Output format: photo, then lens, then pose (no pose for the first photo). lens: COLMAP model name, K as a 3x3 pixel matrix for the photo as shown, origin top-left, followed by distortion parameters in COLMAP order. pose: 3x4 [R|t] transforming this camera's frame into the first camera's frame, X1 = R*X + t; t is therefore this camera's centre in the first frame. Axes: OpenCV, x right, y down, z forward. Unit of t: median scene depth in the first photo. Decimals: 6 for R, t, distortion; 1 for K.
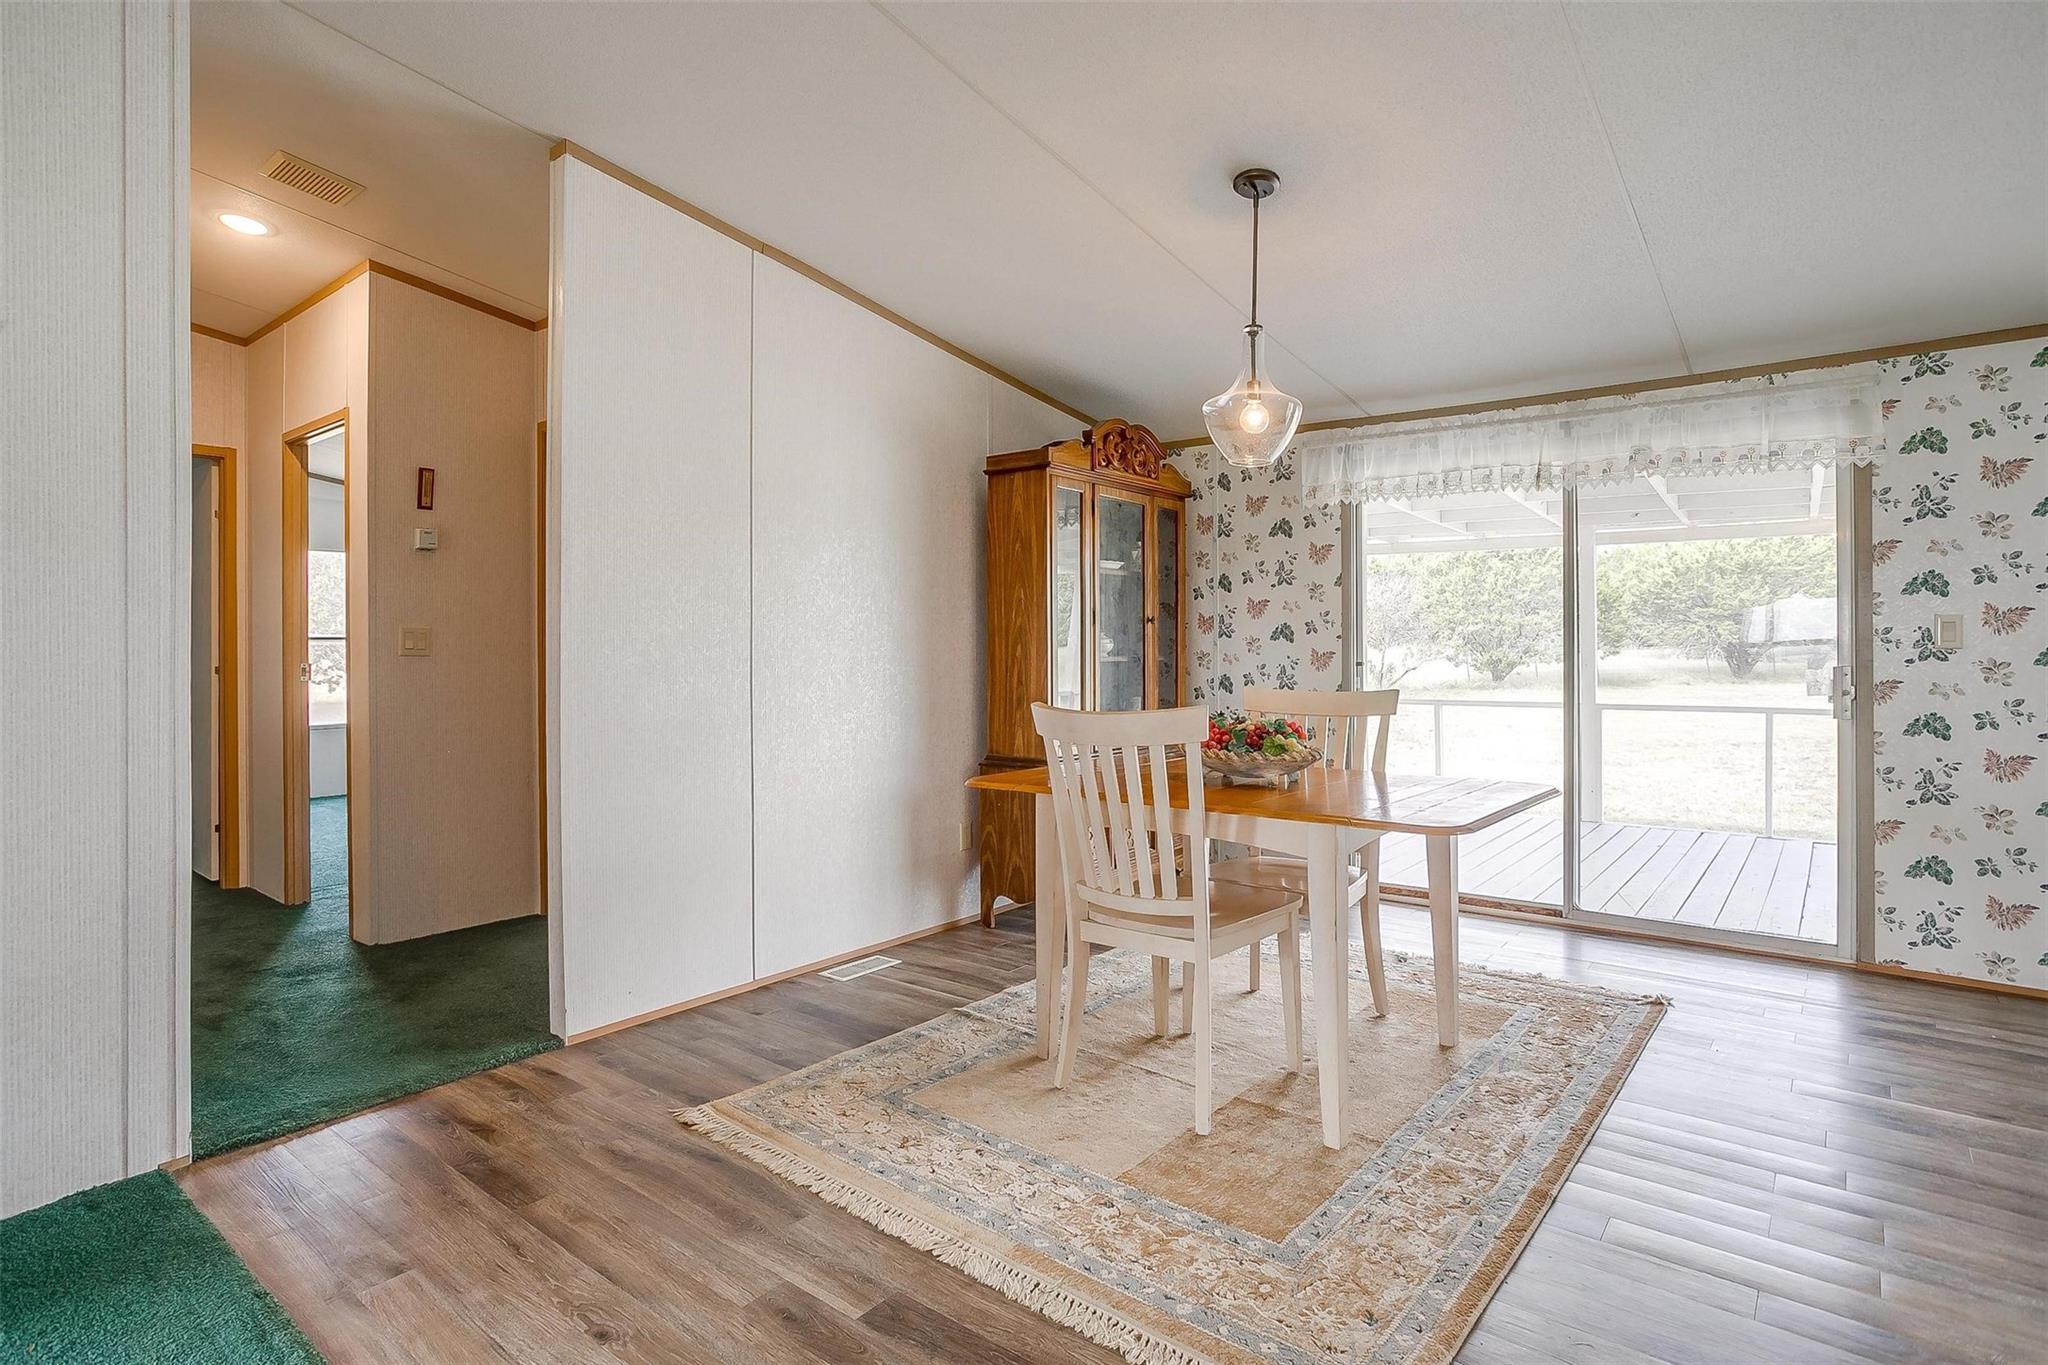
lens RADIAL K [[1065.3, 0, 1015.2], [0, 1065.3, 637.6], [0, 0, 1]] dist [-0.066747, 0.041890]
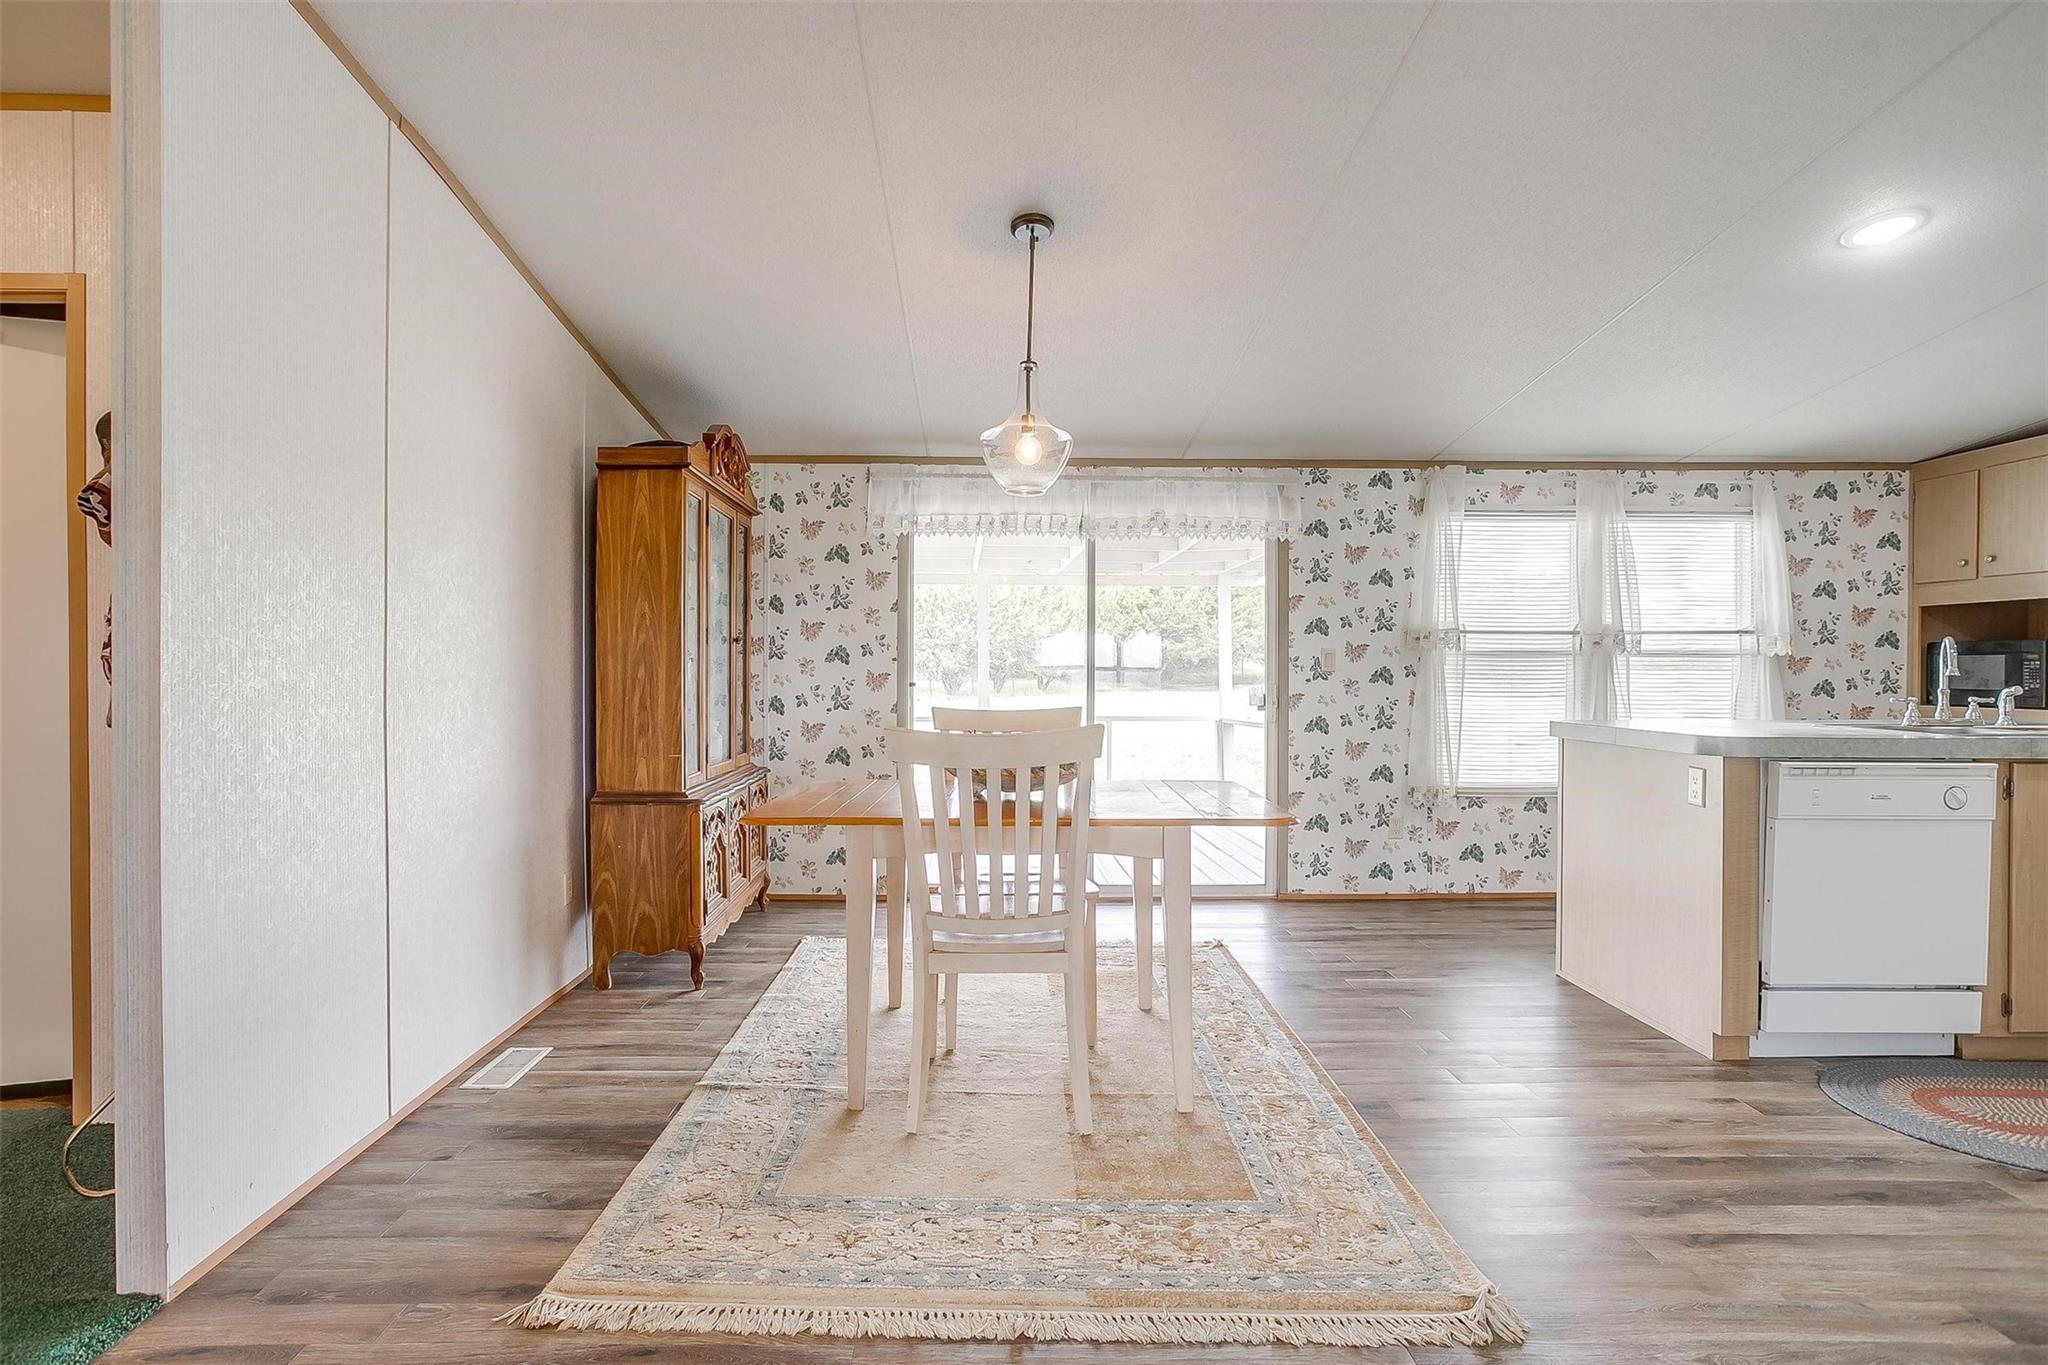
lens RADIAL K [[1010.6, 0, 991.7], [0, 1010.6, 672.8], [0, 0, 1]] dist [-0.060309, 0.033645]
pose [[0.772712, 0.001782, 0.634754, -0.351207], [-0.009346, 0.999920, 0.008571, 0.004427], [-0.634688, -0.012555, 0.772667, 0.198539]]
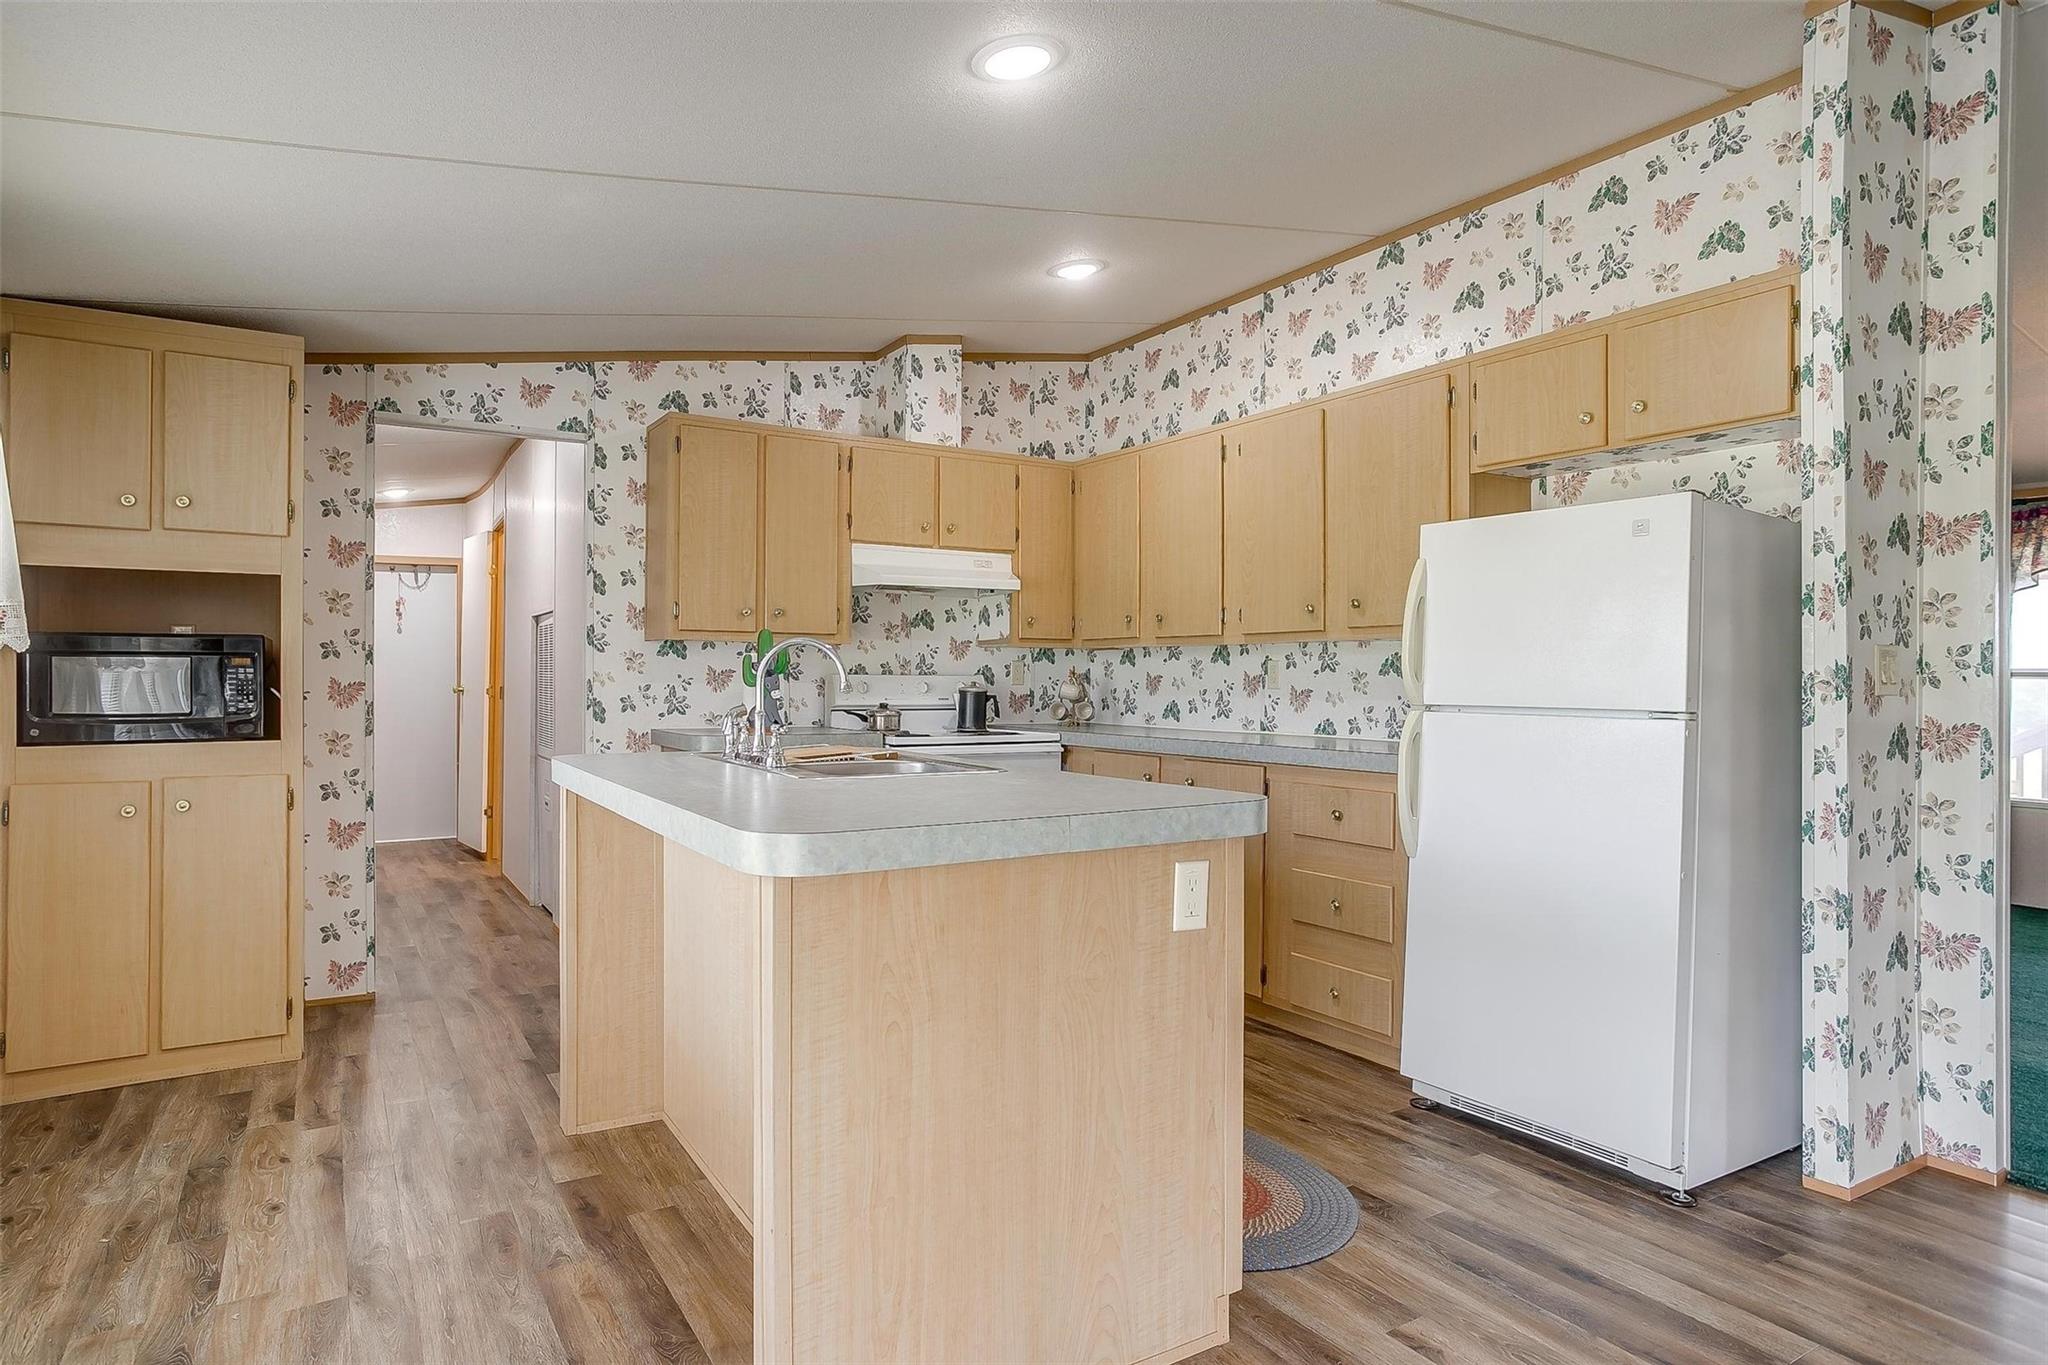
lens RADIAL K [[1169.3, 0, 1024.2], [0, 1169.3, 655.9], [0, 0, 1]] dist [-0.002735, -0.000518]
pose [[-0.942497, 0.008058, 0.334118, 0.497084], [0.000087, 0.999715, -0.023865, 0.000868], [-0.334215, -0.022464, -0.942229, 1.009672]]
